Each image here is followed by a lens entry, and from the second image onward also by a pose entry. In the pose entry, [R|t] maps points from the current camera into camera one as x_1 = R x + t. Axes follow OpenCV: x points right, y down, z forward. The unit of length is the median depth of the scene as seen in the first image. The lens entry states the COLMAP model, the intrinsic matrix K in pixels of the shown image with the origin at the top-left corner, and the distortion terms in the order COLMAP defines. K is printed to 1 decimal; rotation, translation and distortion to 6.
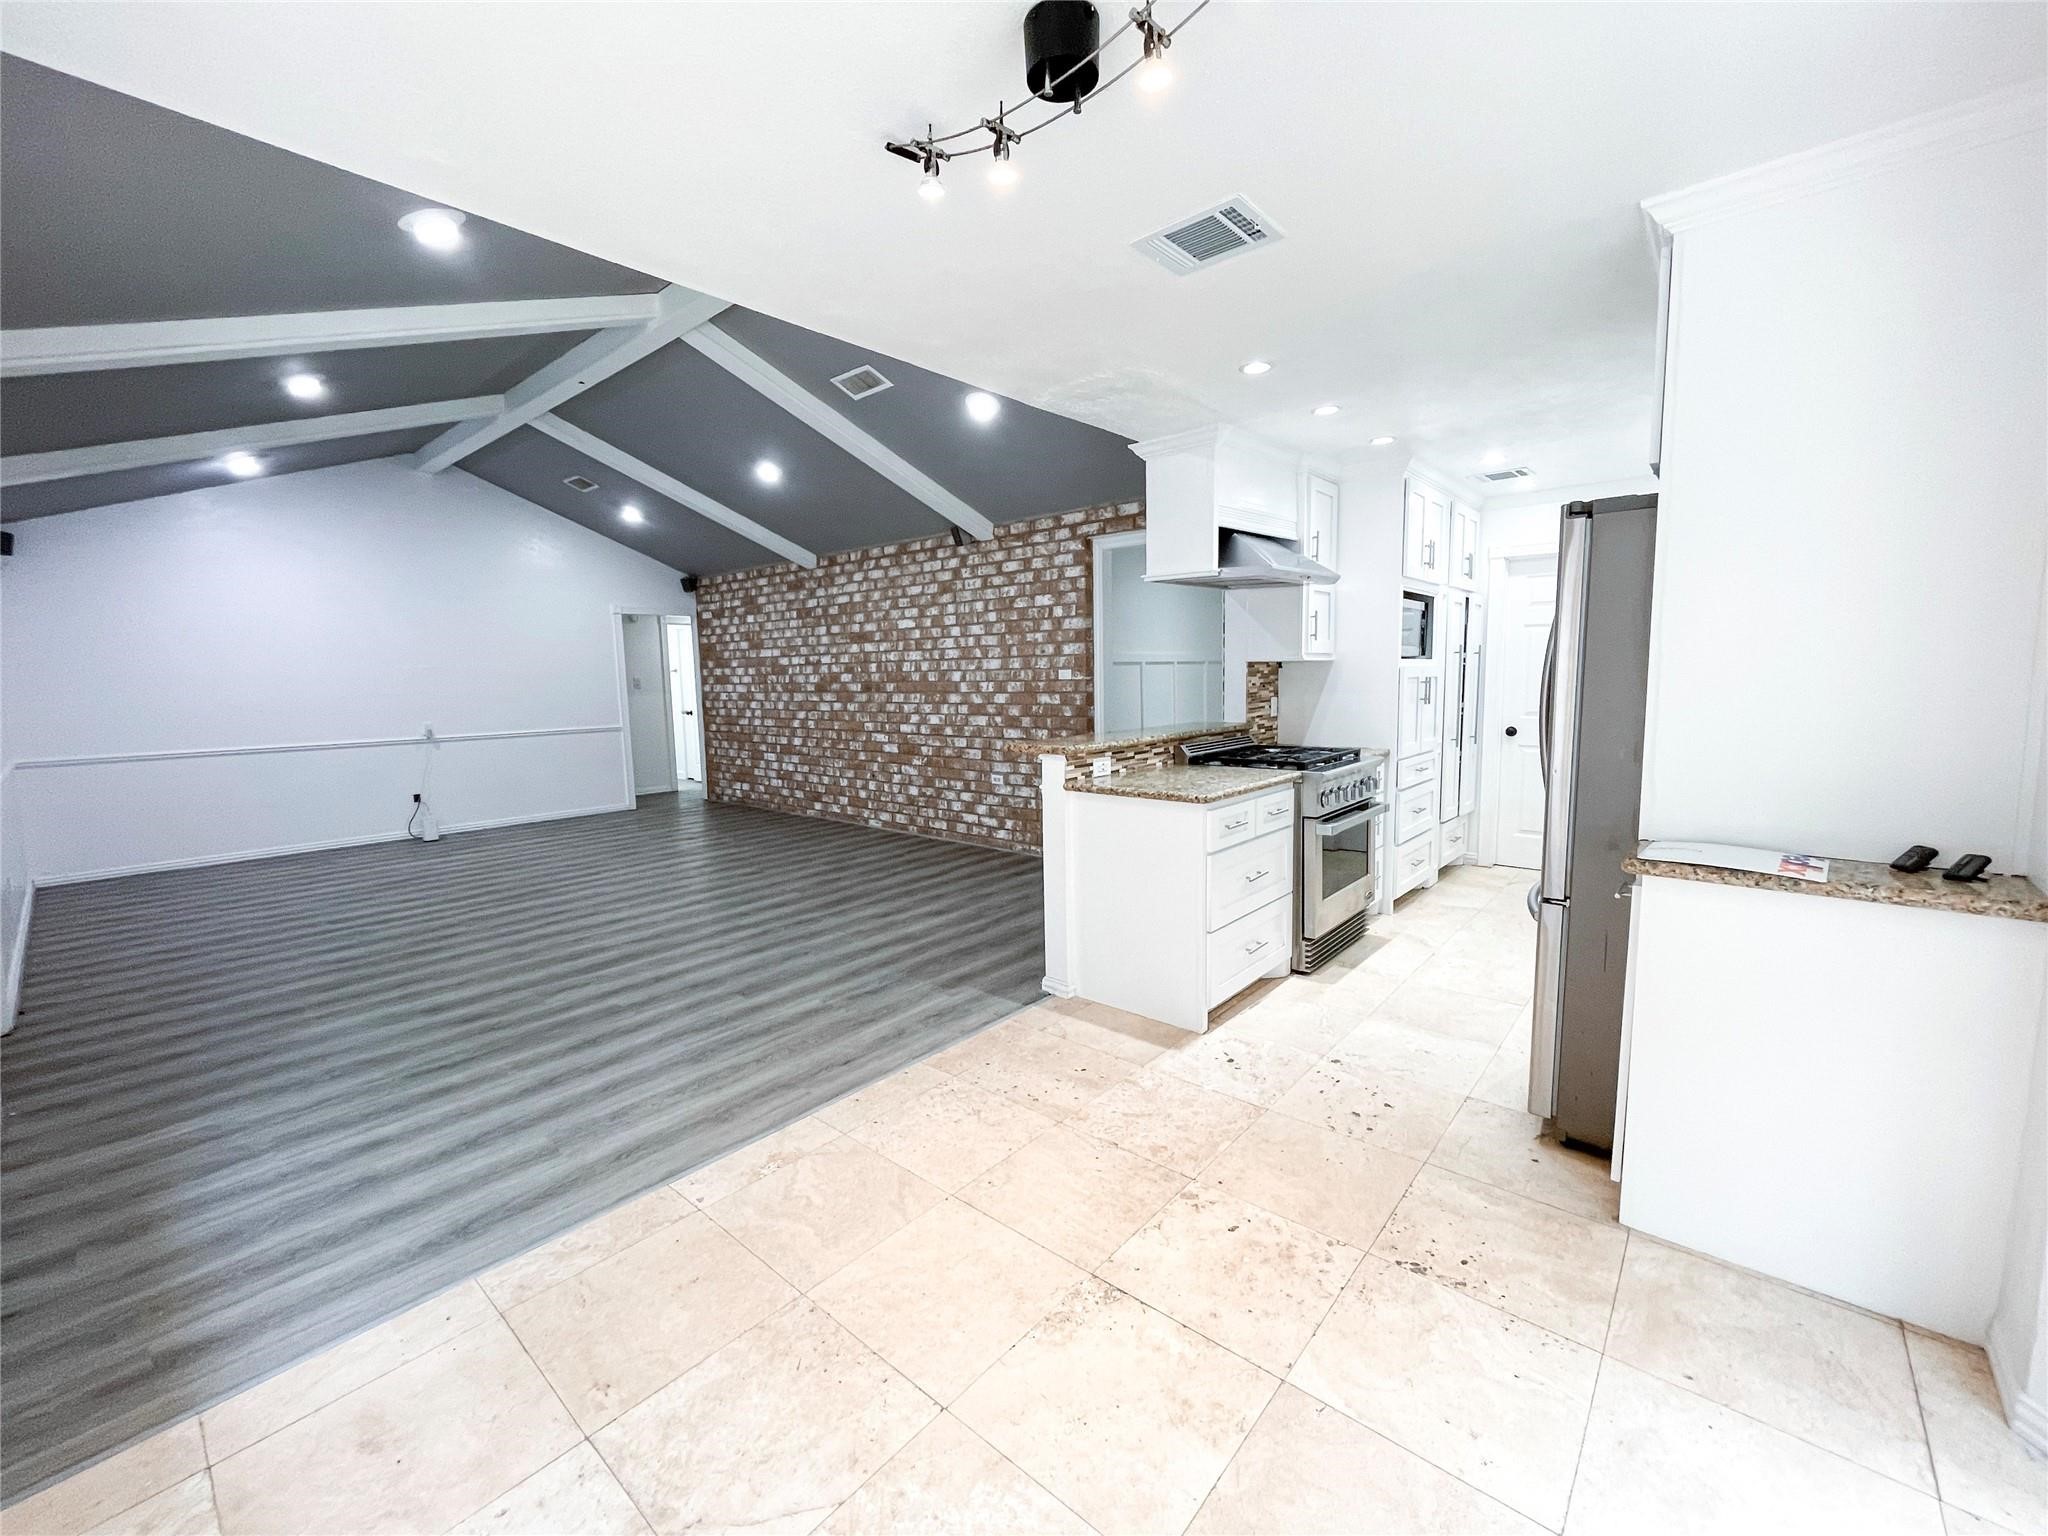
lens RADIAL K [[832.8, 0, 1030.8], [0, 832.8, 761.7], [0, 0, 1]] dist [-0.008582, -0.000073]
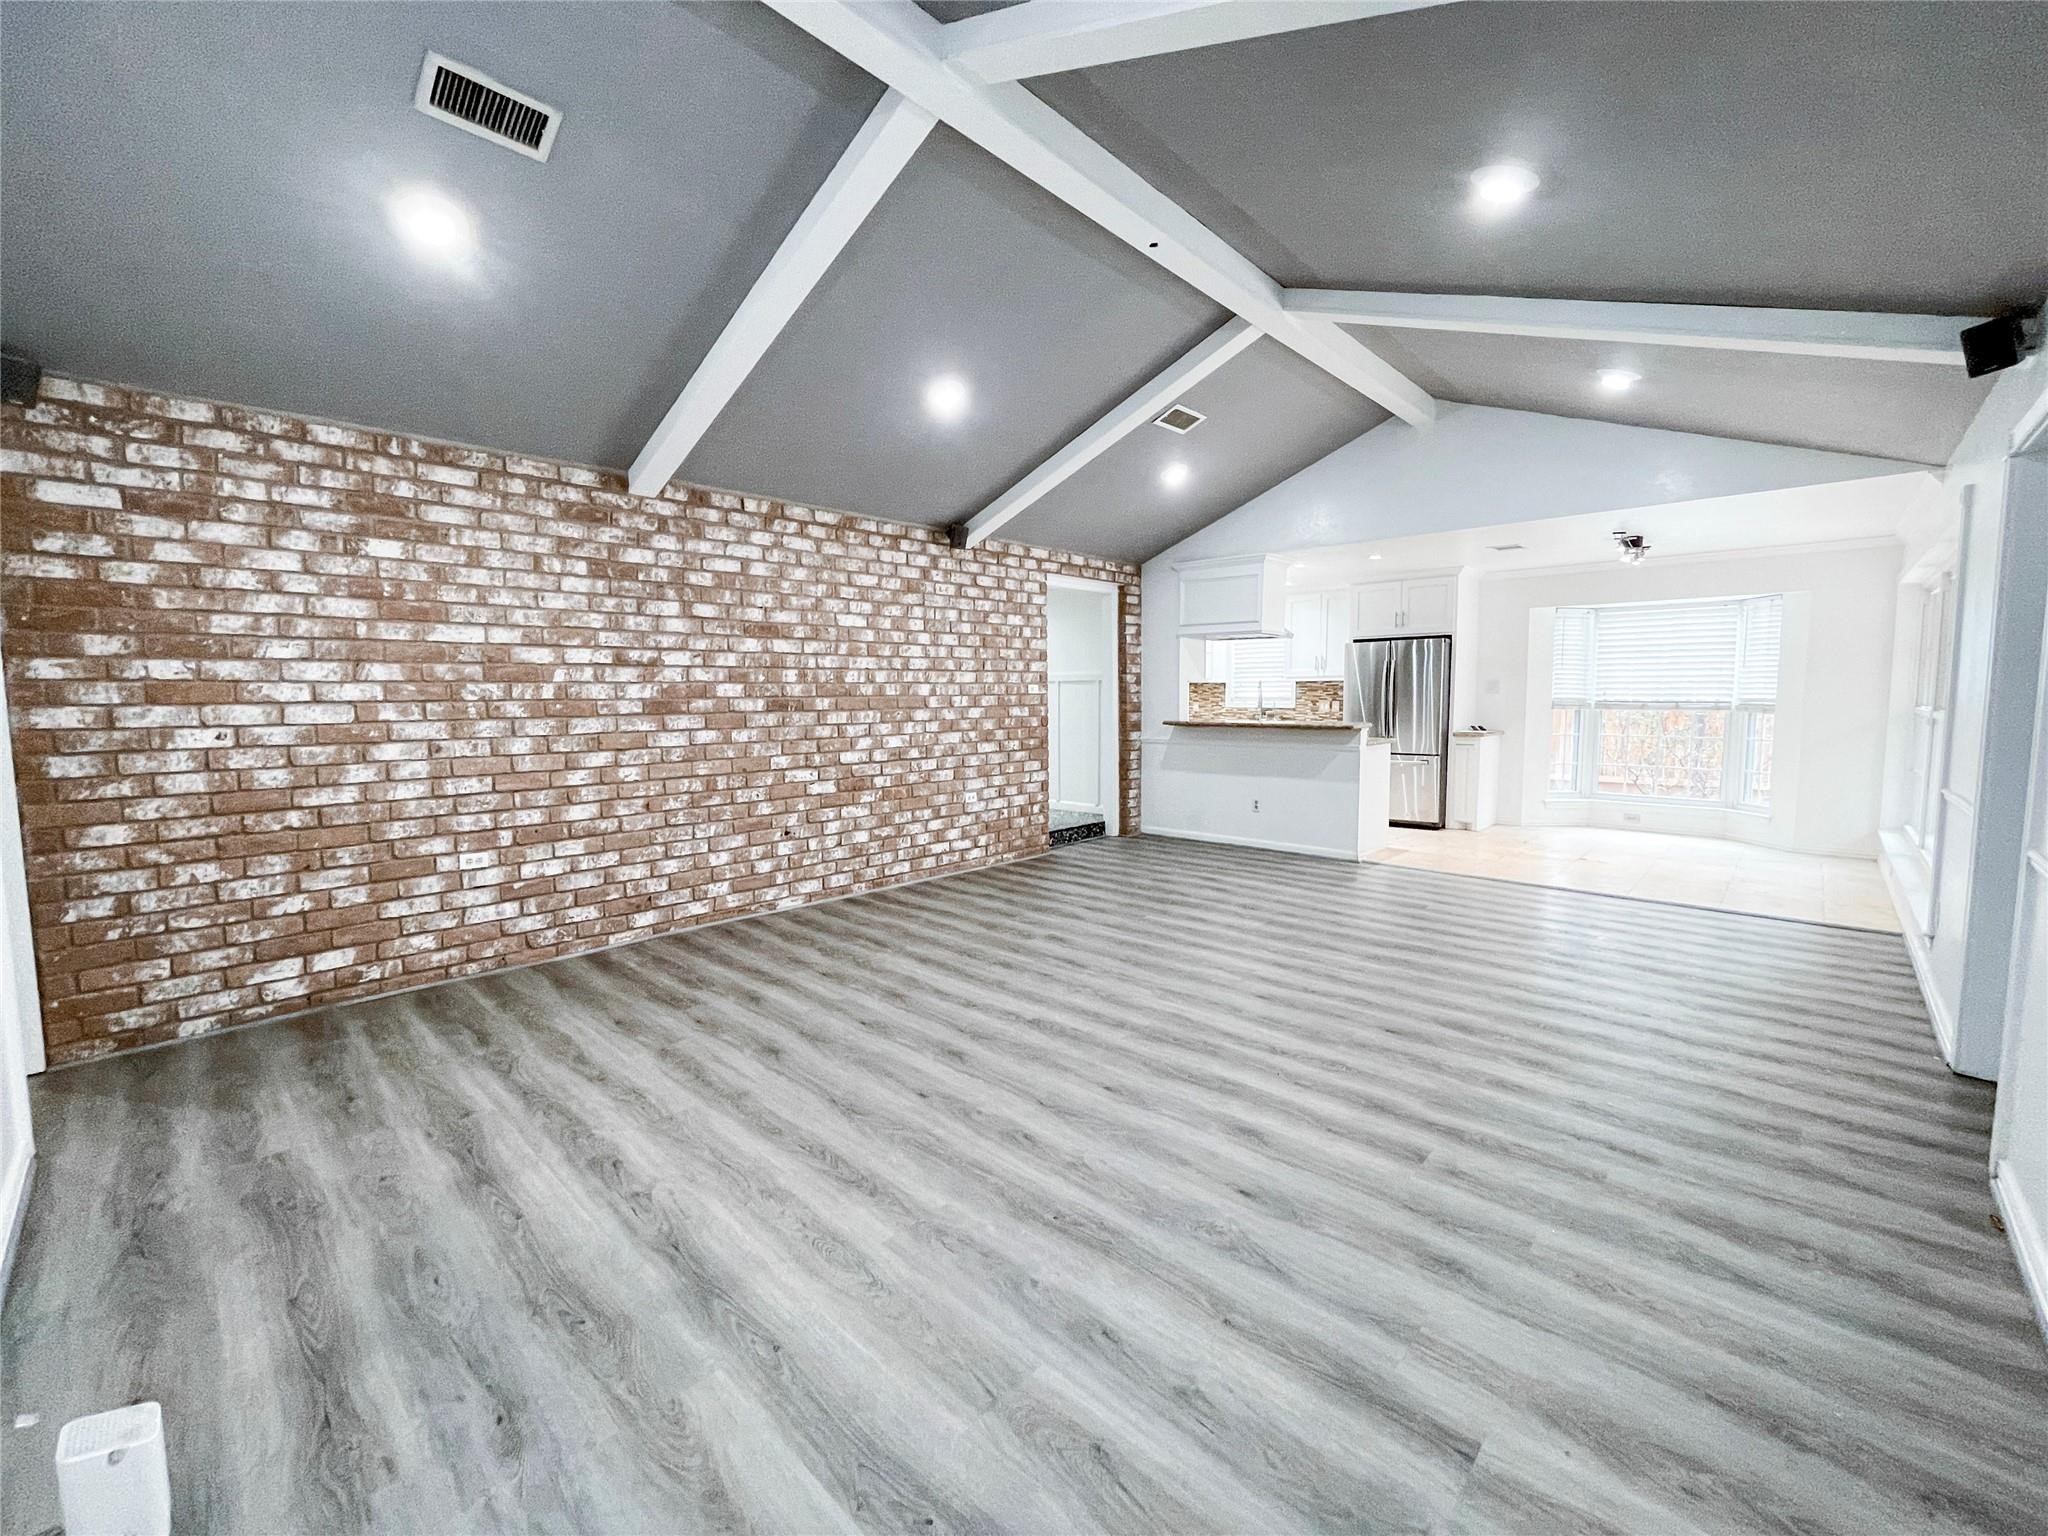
lens RADIAL K [[848.0, 0, 1017.0], [0, 848.0, 759.8], [0, 0, 1]] dist [-0.002364, -0.000056]
pose [[0.043107, -0.062466, 0.997116, -1.007230], [0.112226, 0.992030, 0.057296, -0.071604], [-0.992747, 0.109432, 0.049774, 0.891240]]
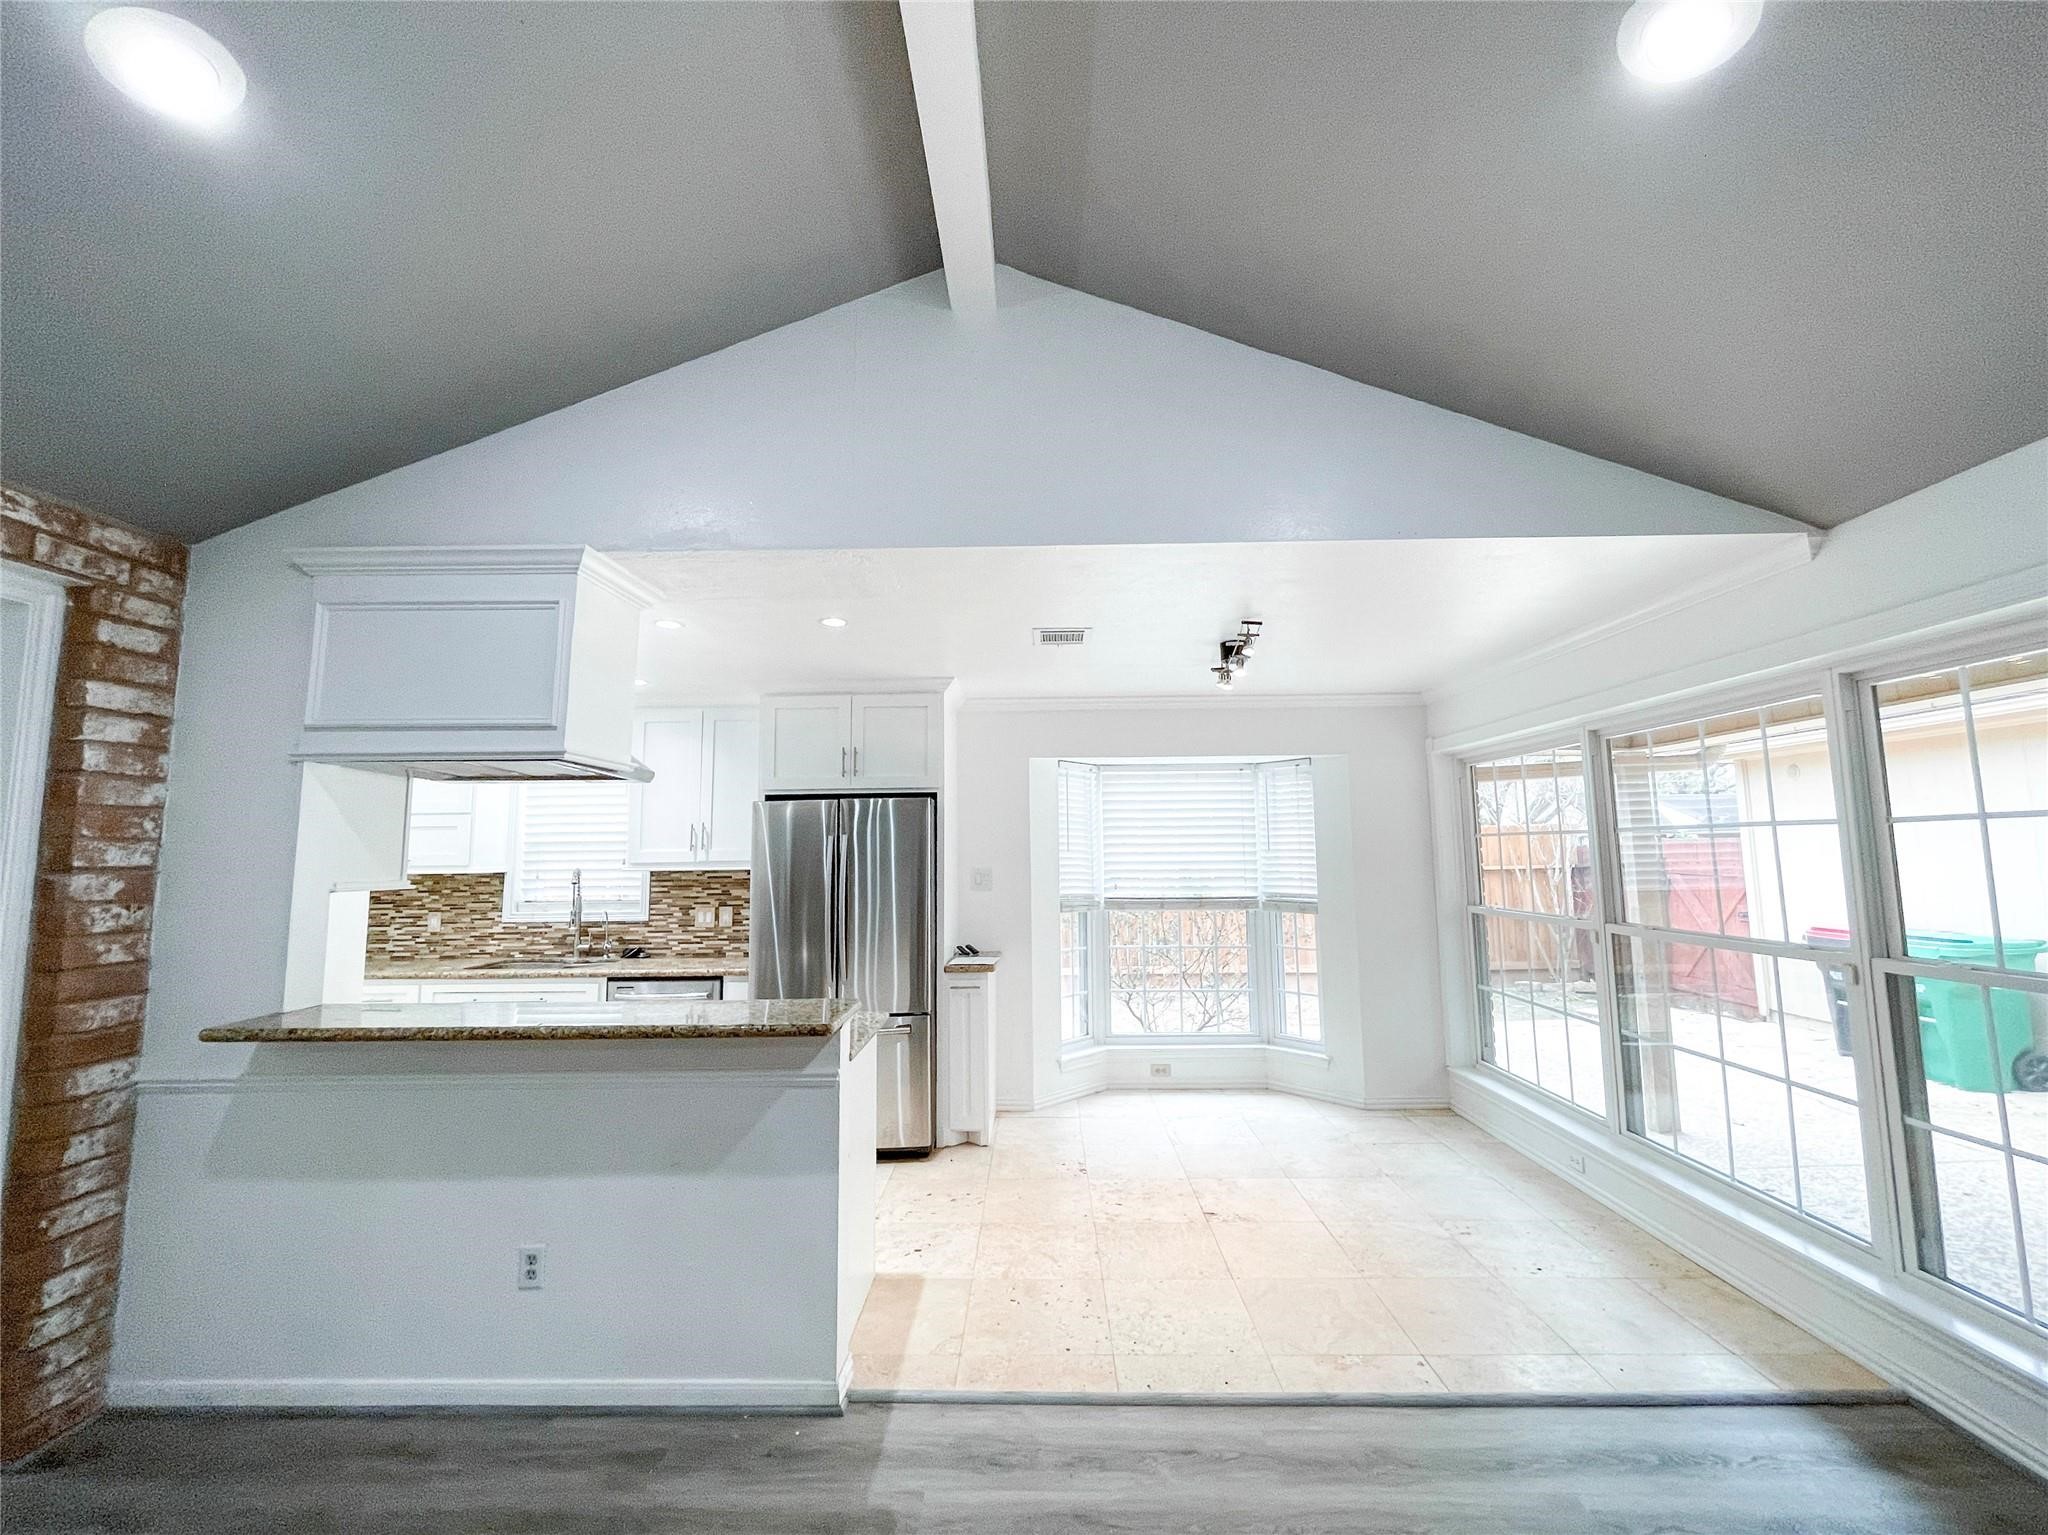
lens RADIAL K [[848.0, 0, 1017.0], [0, 848.0, 759.3], [0, 0, 1]] dist [-0.002364, -0.000056]
pose [[-0.632383, 0.111186, 0.766635, -0.341314], [0.106016, 0.992756, -0.056530, -0.090226], [-0.767367, 0.045527, -0.639590, 0.707454]]
